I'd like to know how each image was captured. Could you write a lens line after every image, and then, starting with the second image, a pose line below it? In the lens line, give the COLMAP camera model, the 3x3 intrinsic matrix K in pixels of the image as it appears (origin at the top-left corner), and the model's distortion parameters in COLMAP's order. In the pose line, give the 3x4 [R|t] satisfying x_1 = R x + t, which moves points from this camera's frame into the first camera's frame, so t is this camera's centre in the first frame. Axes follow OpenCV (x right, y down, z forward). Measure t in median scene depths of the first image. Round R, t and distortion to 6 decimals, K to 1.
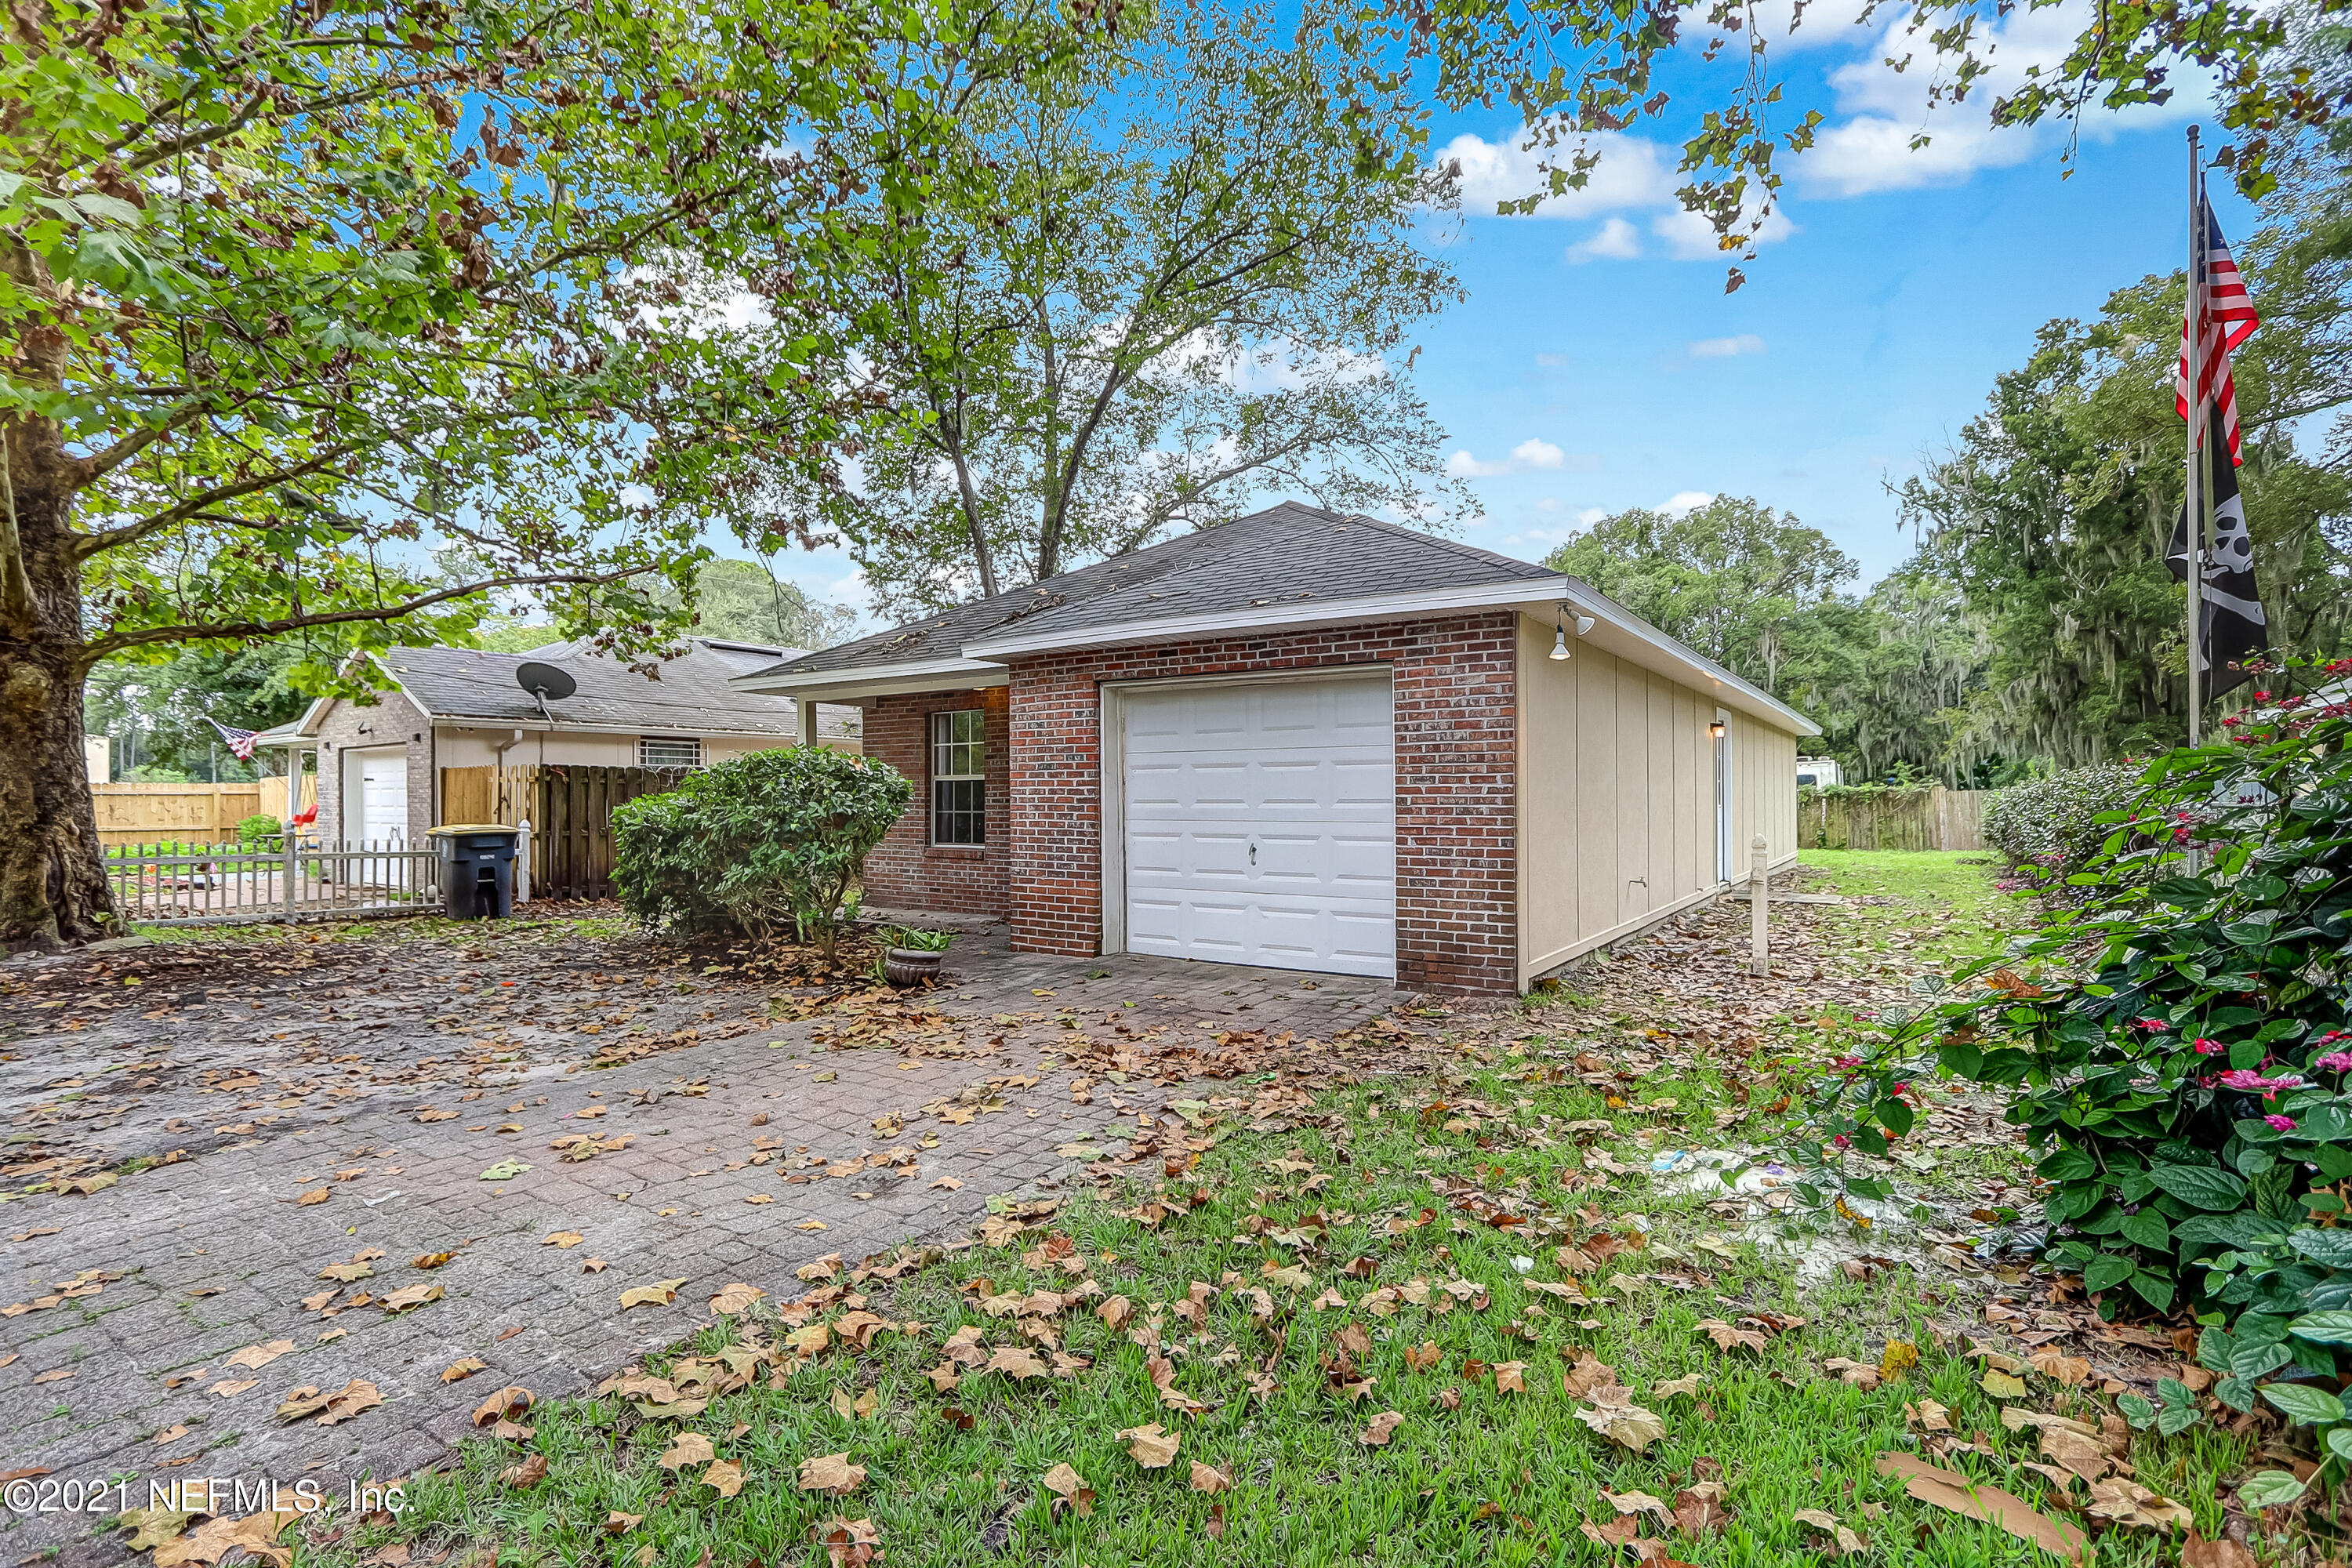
lens RADIAL K [[1098.7, 0, 1168.1], [0, 1098.7, 796.7], [0, 0, 1]] dist [-0.008933, -0.000131]
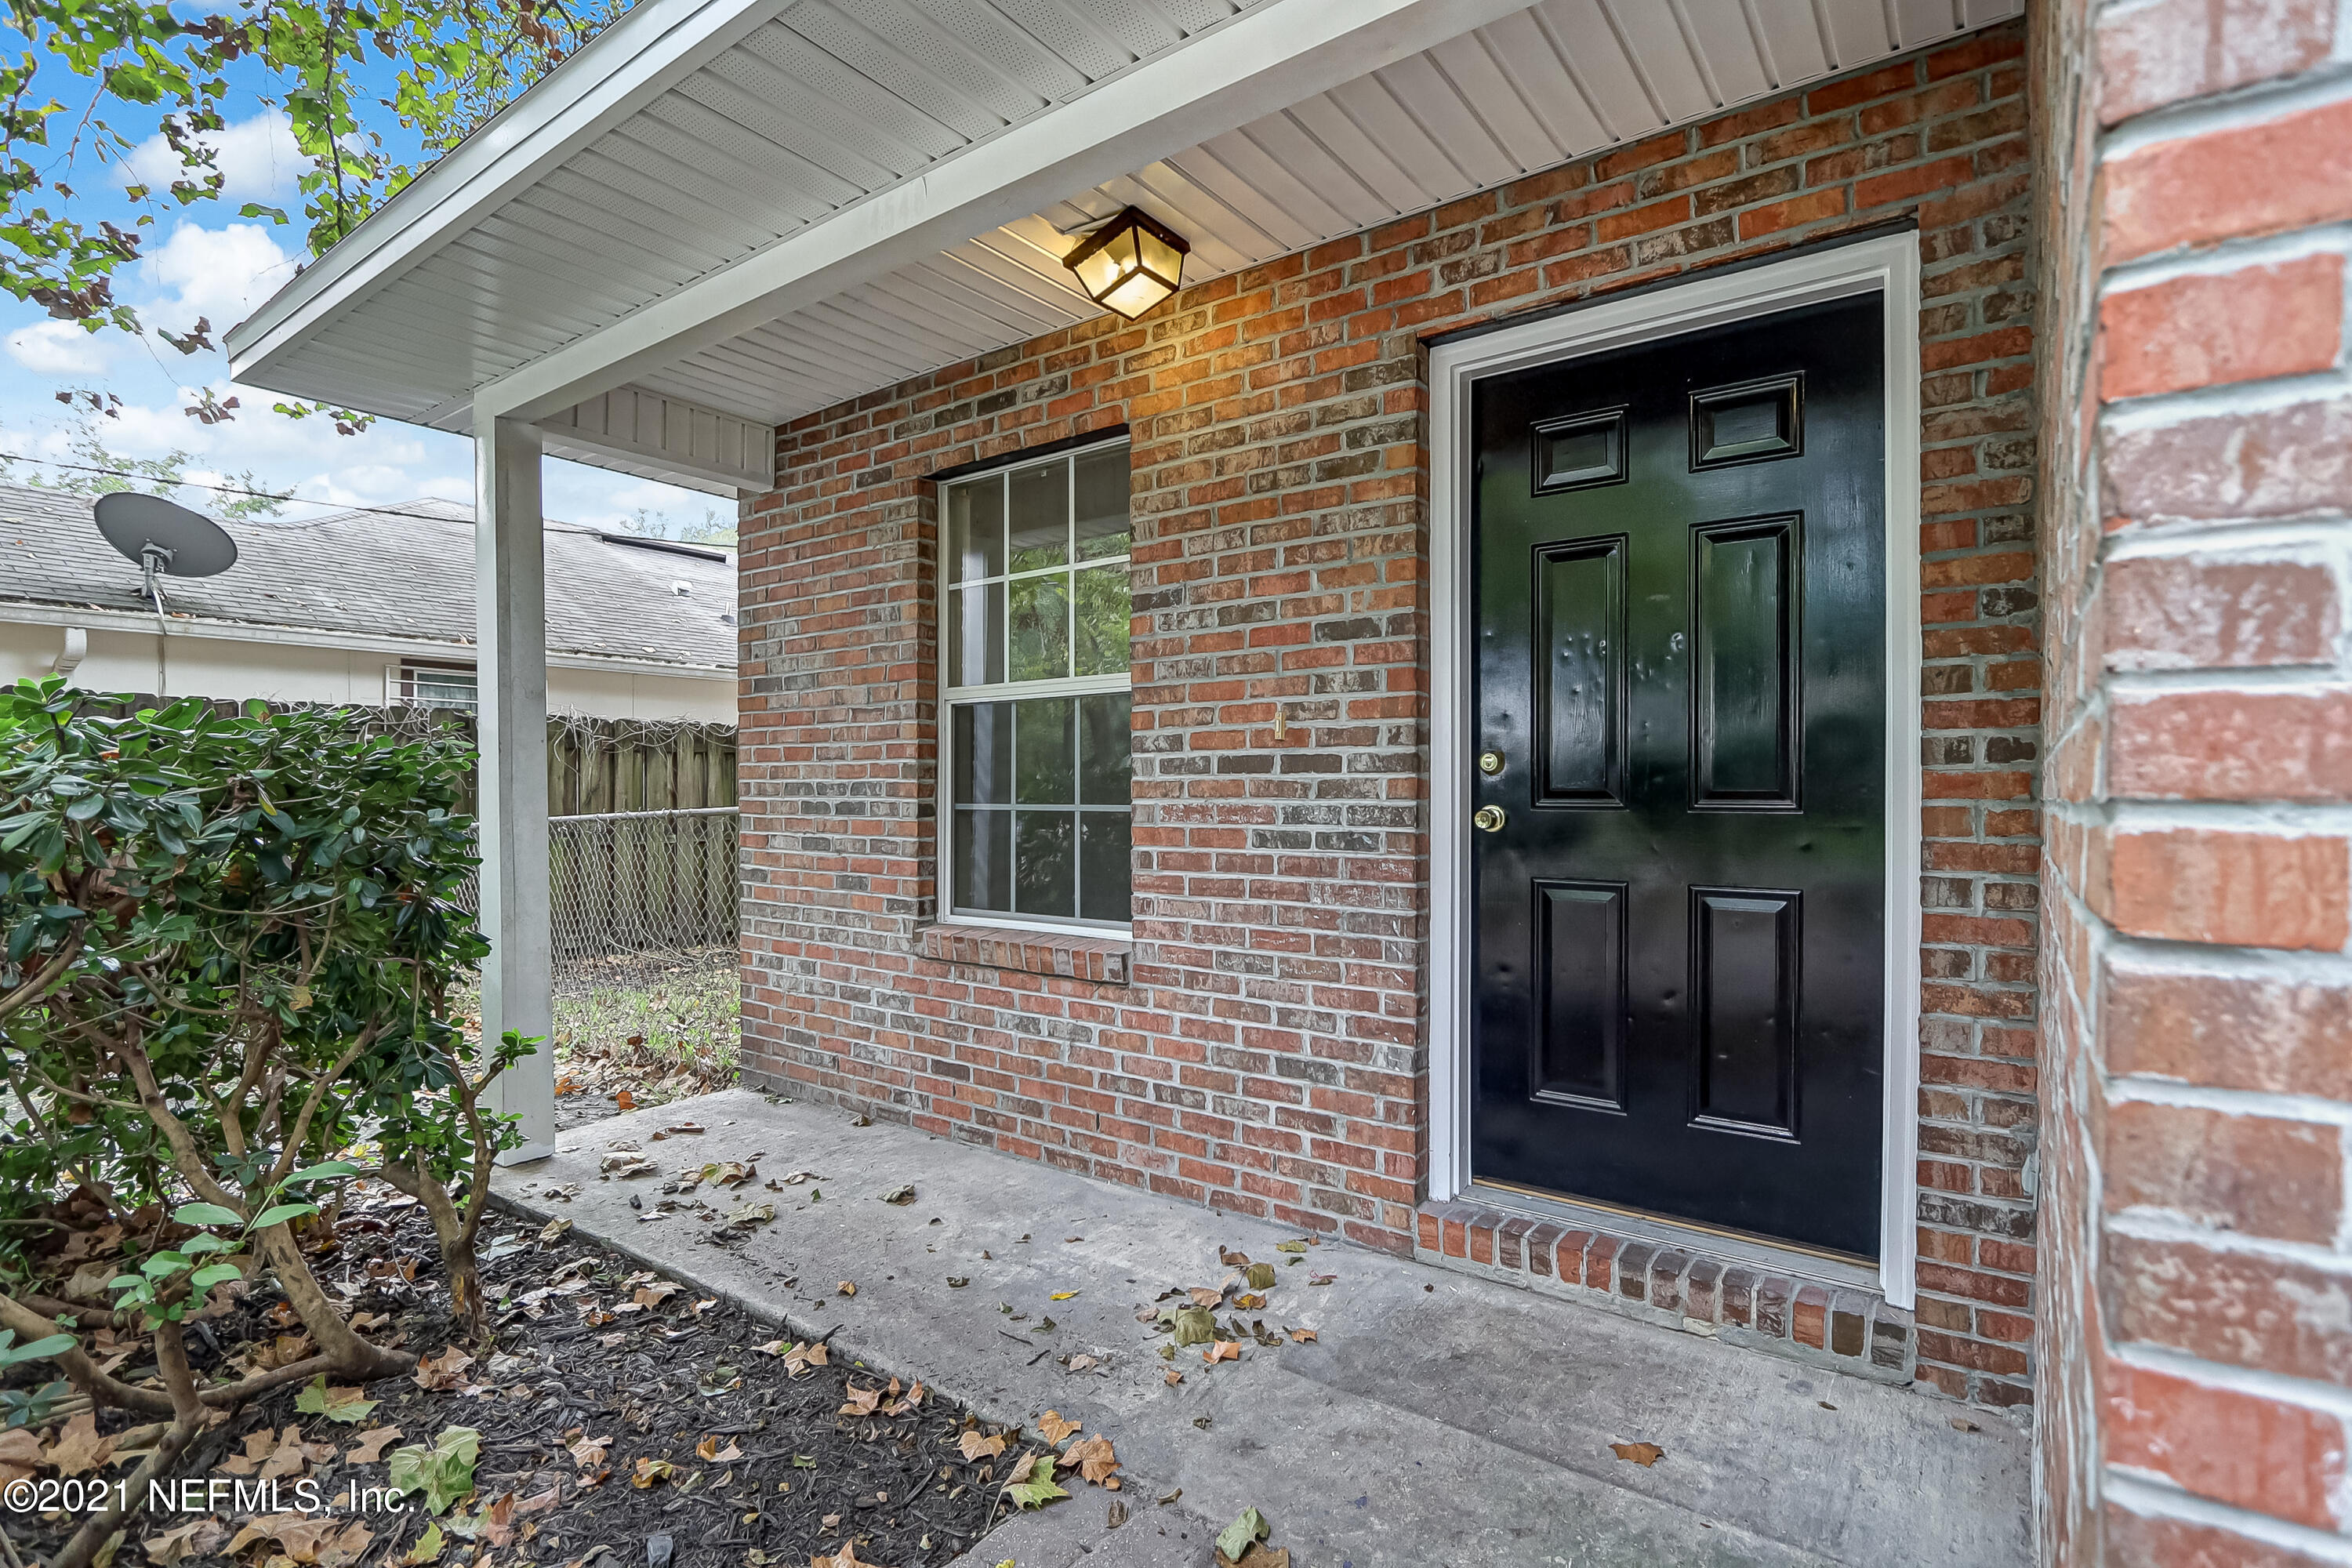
lens RADIAL K [[1098.7, 0, 1168.1], [0, 1098.7, 796.7], [0, 0, 1]] dist [-0.008933, -0.000131]
pose [[0.999729, -0.000875, -0.023248, -0.217354], [0.001178, 0.999915, 0.013020, 0.010525], [0.023234, -0.013044, 0.999645, 1.045776]]
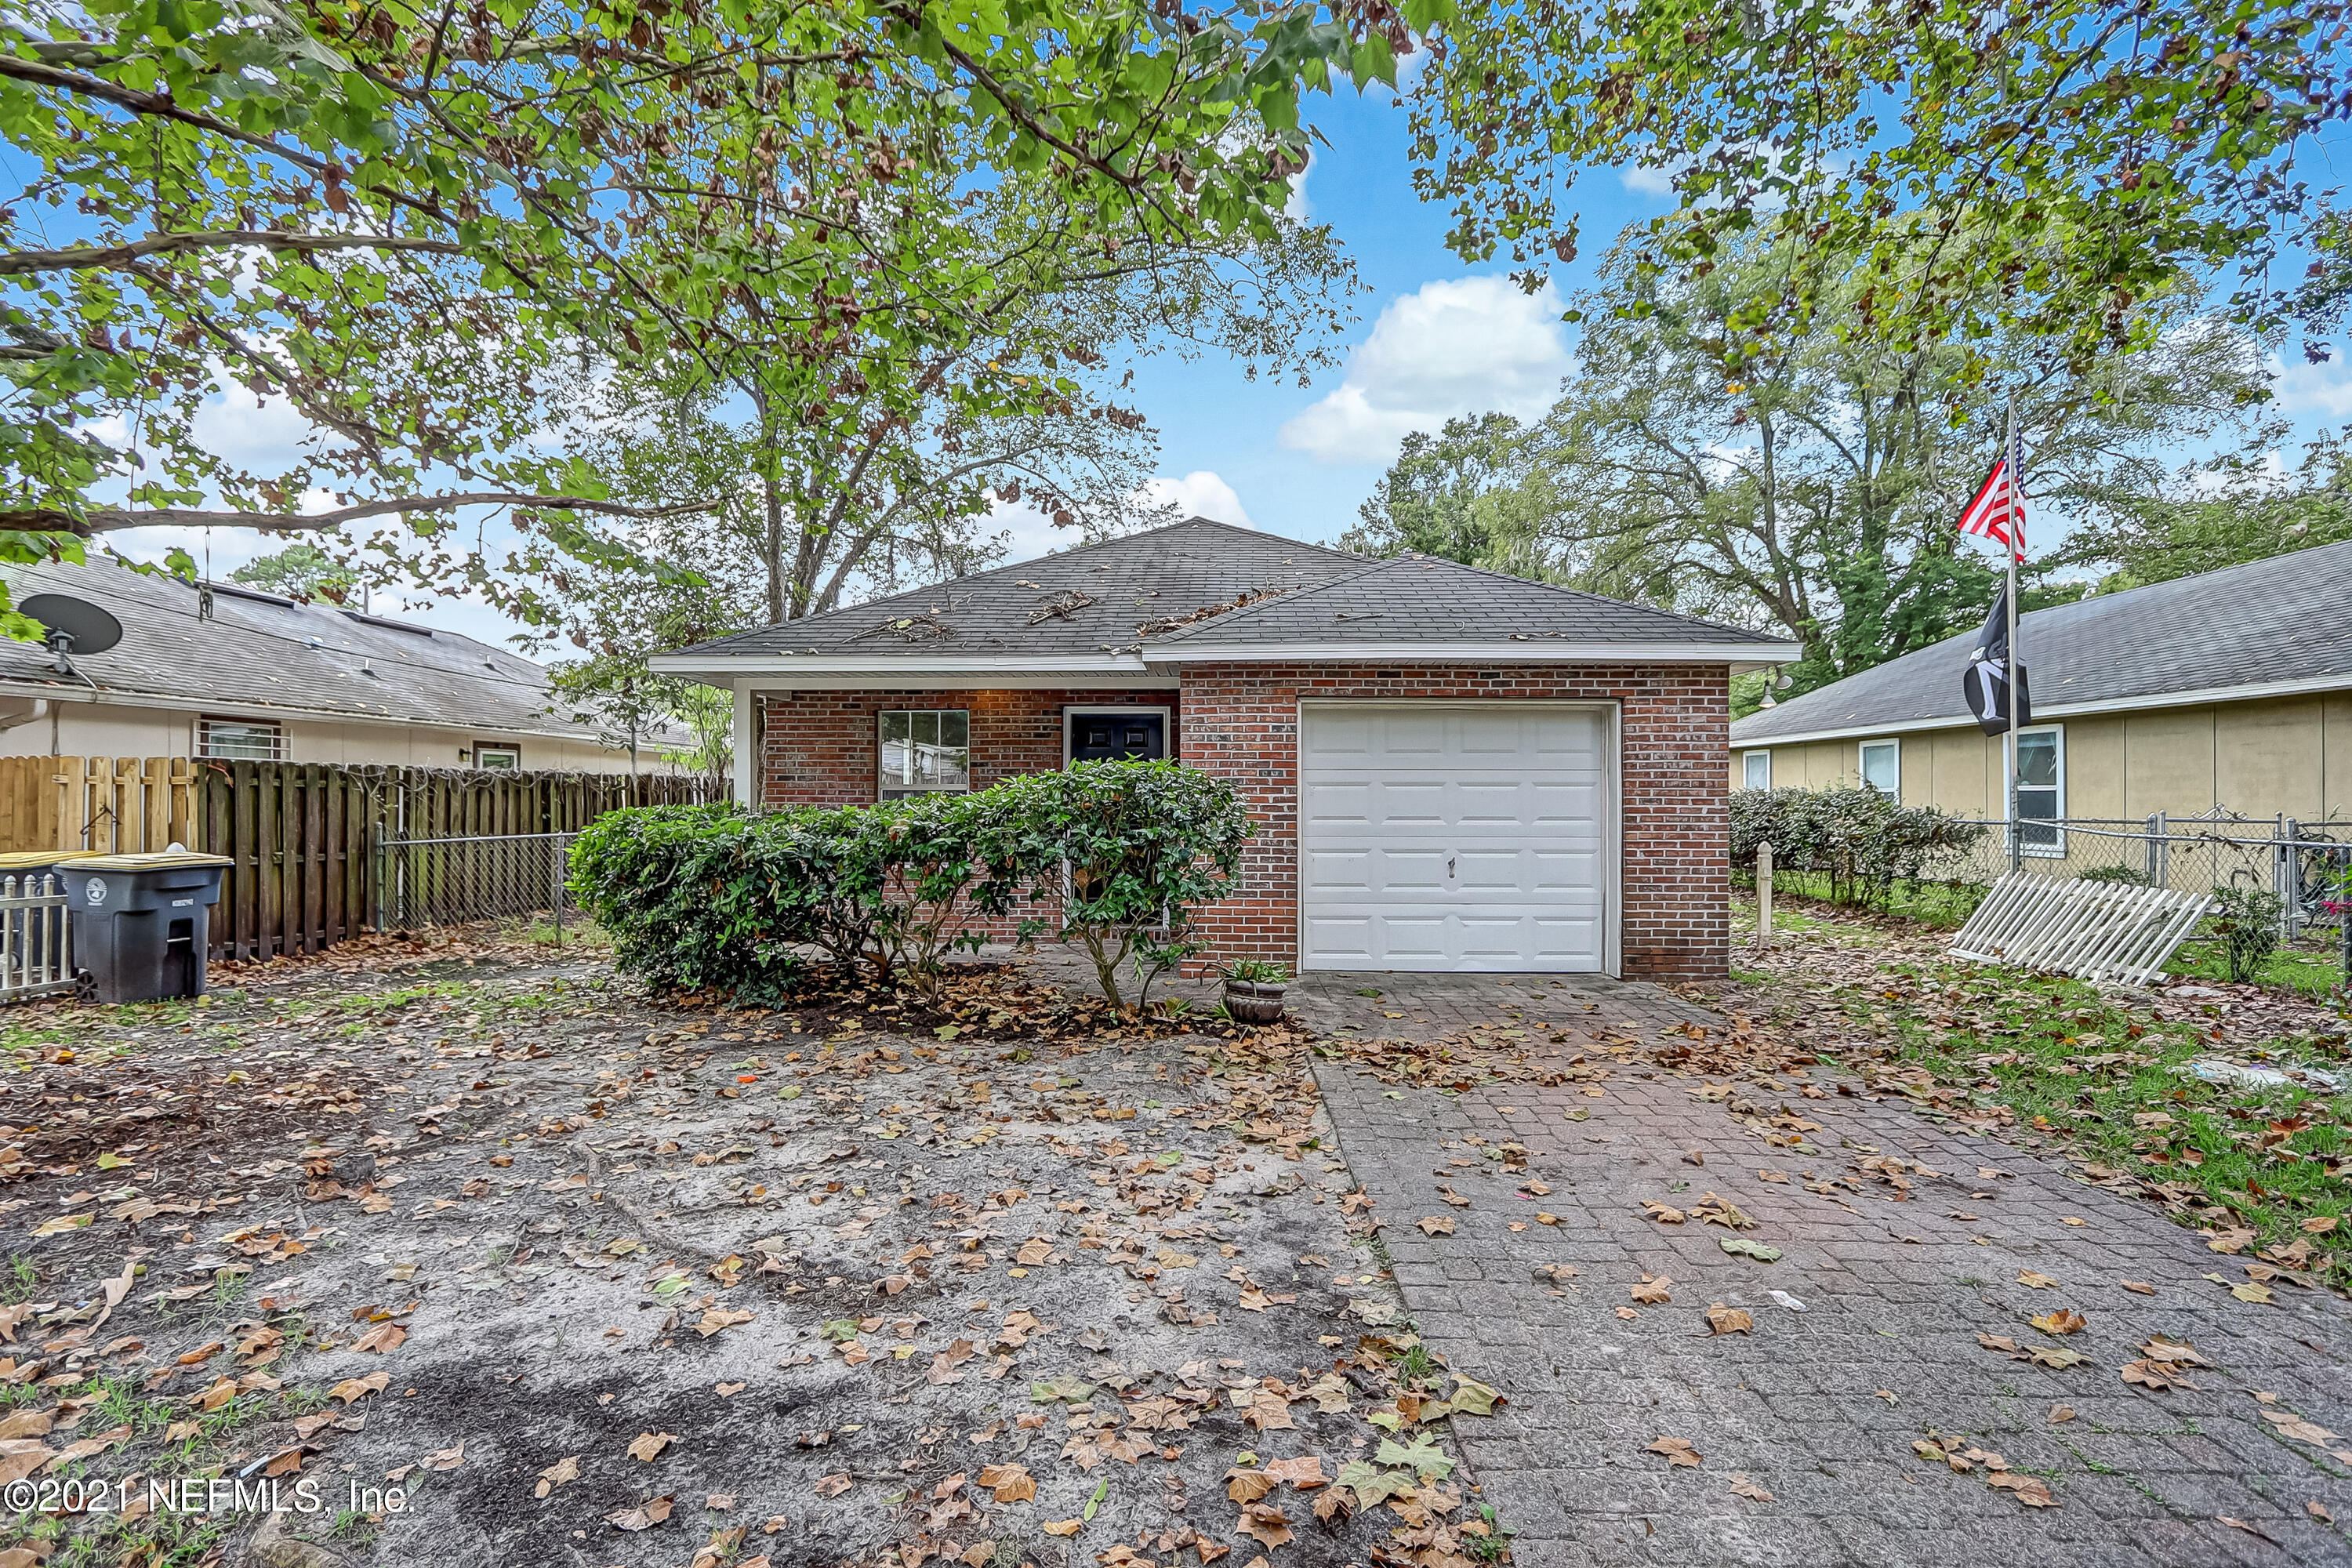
lens RADIAL K [[1098.7, 0, 1168.1], [0, 1098.7, 796.7], [0, 0, 1]] dist [-0.008933, -0.000131]
pose [[0.849536, 0.003778, 0.527518, -0.711227], [-0.004946, 0.999987, 0.000805, -0.016054], [-0.527508, -0.003293, 0.849544, 0.234426]]
